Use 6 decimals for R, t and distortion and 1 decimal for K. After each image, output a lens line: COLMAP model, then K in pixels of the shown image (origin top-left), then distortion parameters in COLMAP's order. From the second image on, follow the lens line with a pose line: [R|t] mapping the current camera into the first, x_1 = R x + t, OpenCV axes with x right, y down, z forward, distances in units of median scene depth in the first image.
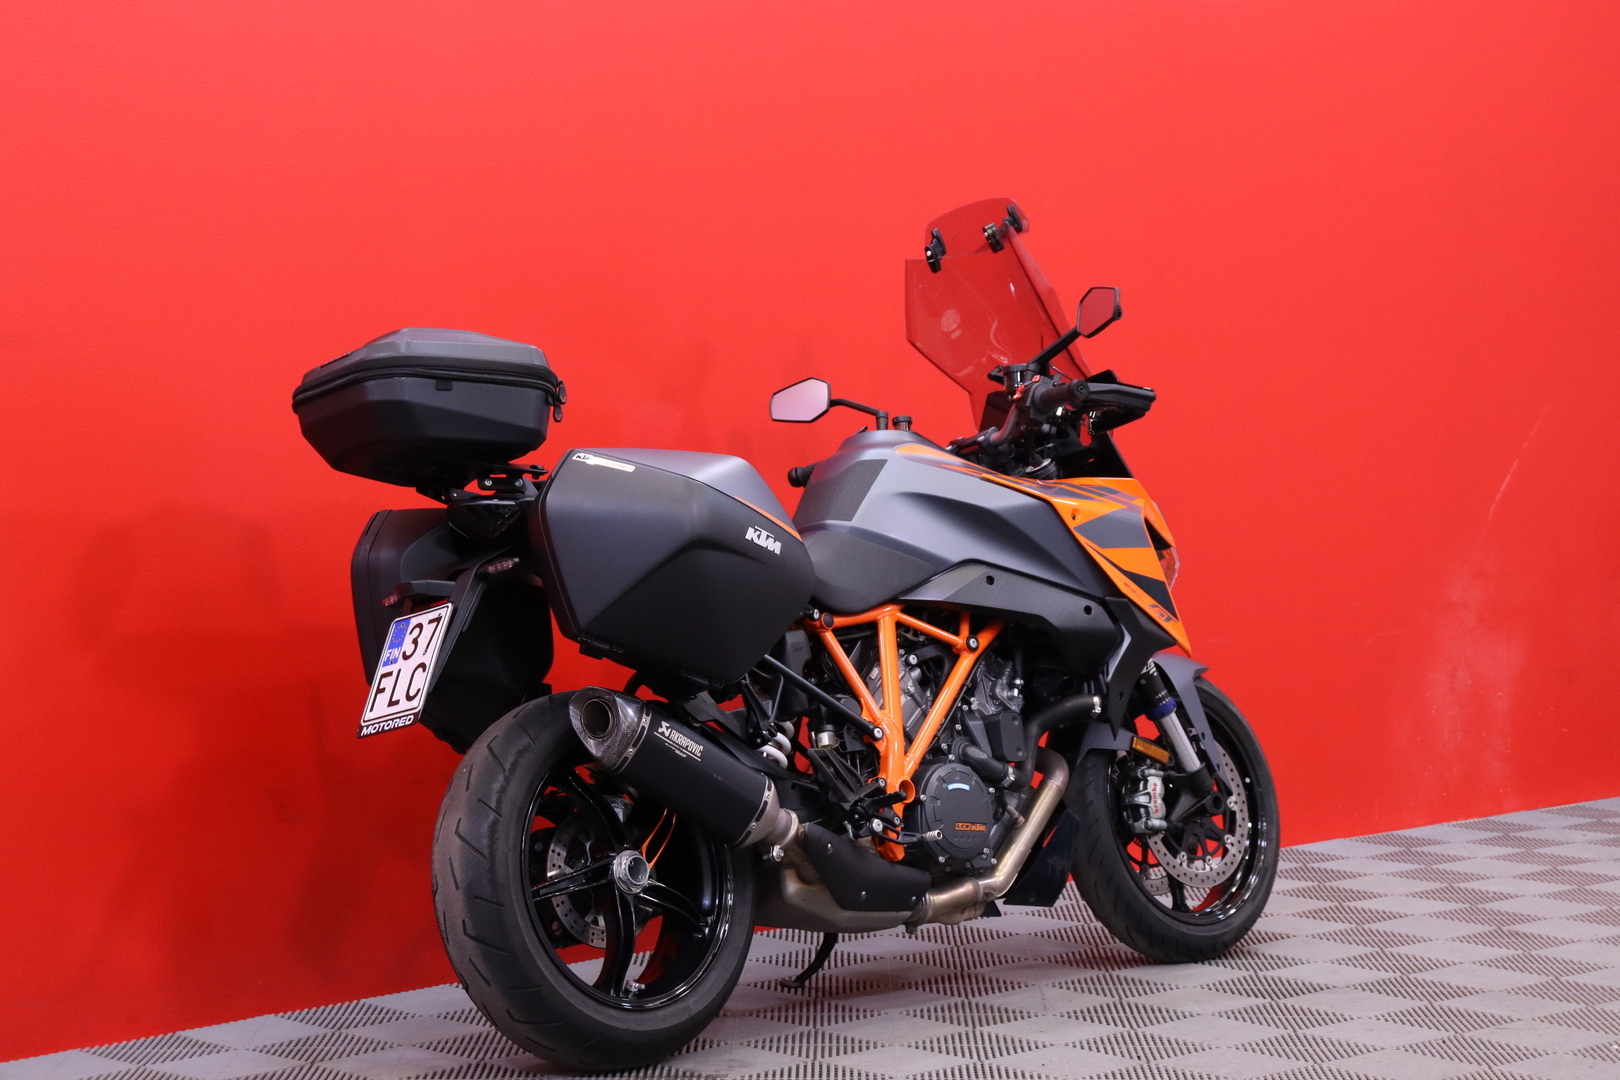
lens RADIAL K [[3664.8, 0, 810.0], [0, 3664.8, 540.0], [0, 0, 1]] dist [0.065129, 0.049809]
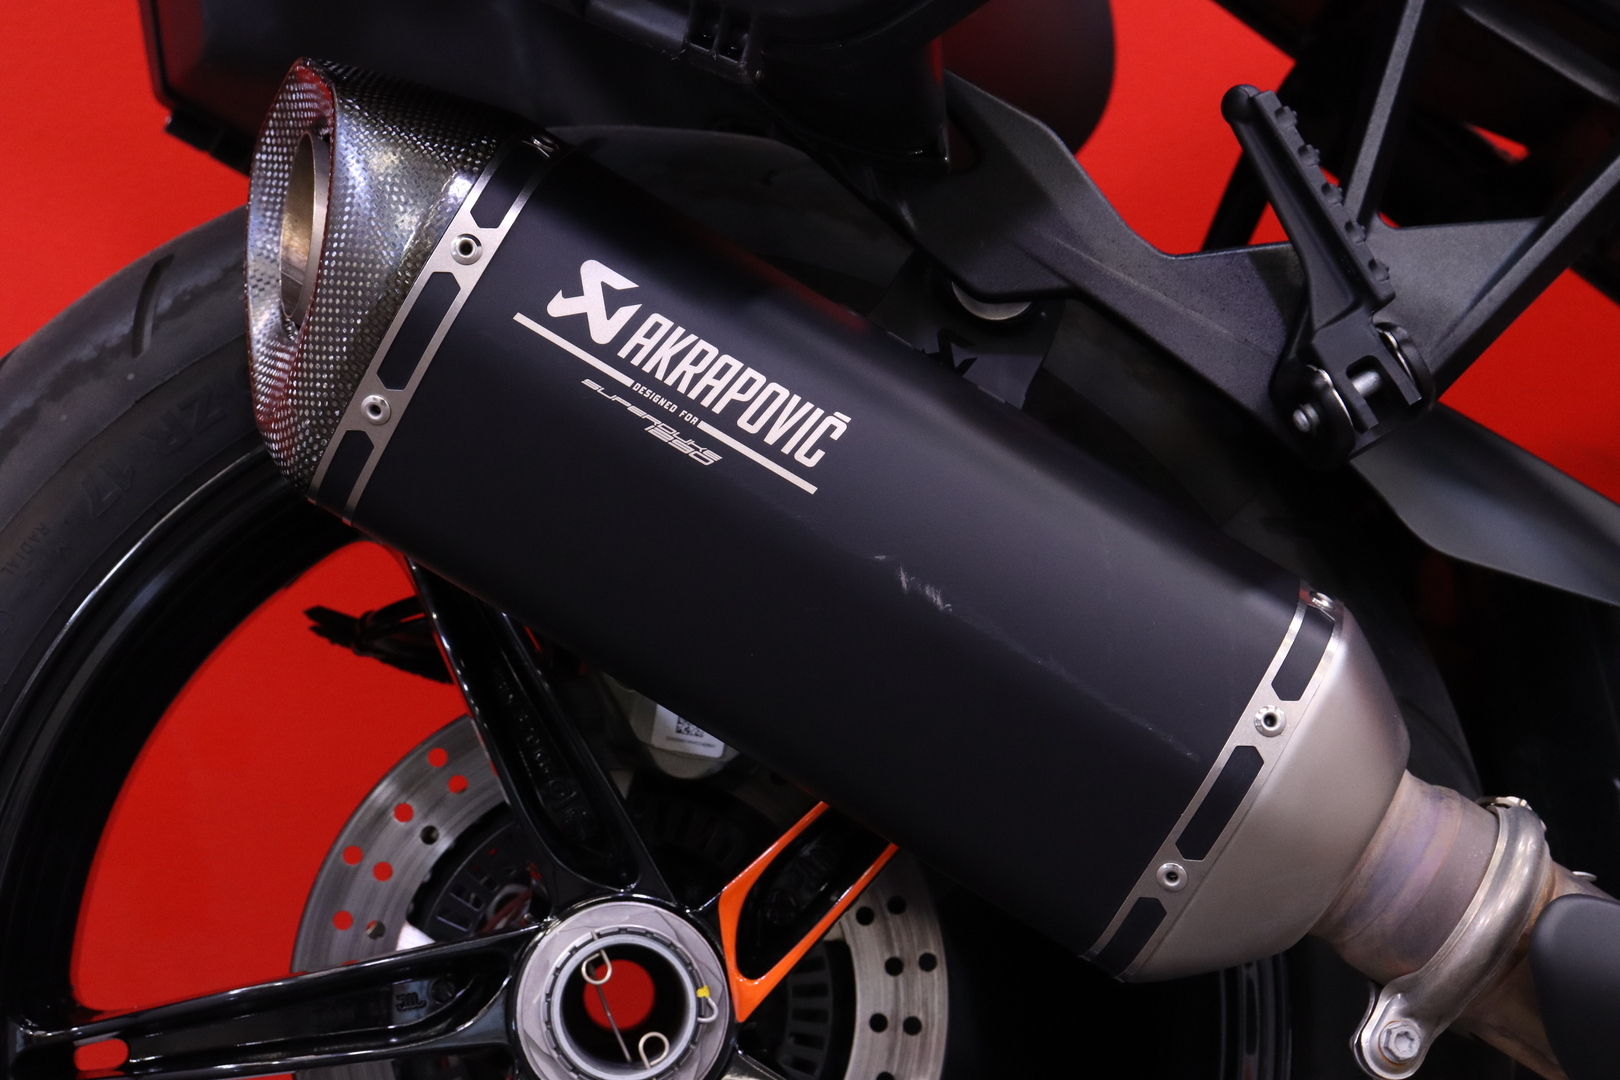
lens RADIAL K [[3719.8, 0, 810.0], [0, 3719.8, 540.0], [0, 0, 1]] dist [0.078112, 0.289293]
pose [[0.744010, 0.091336, -0.661897, 0.086996], [-0.038830, 0.994849, 0.093634, 0.041833], [0.667039, -0.043963, 0.743724, 0.797877]]
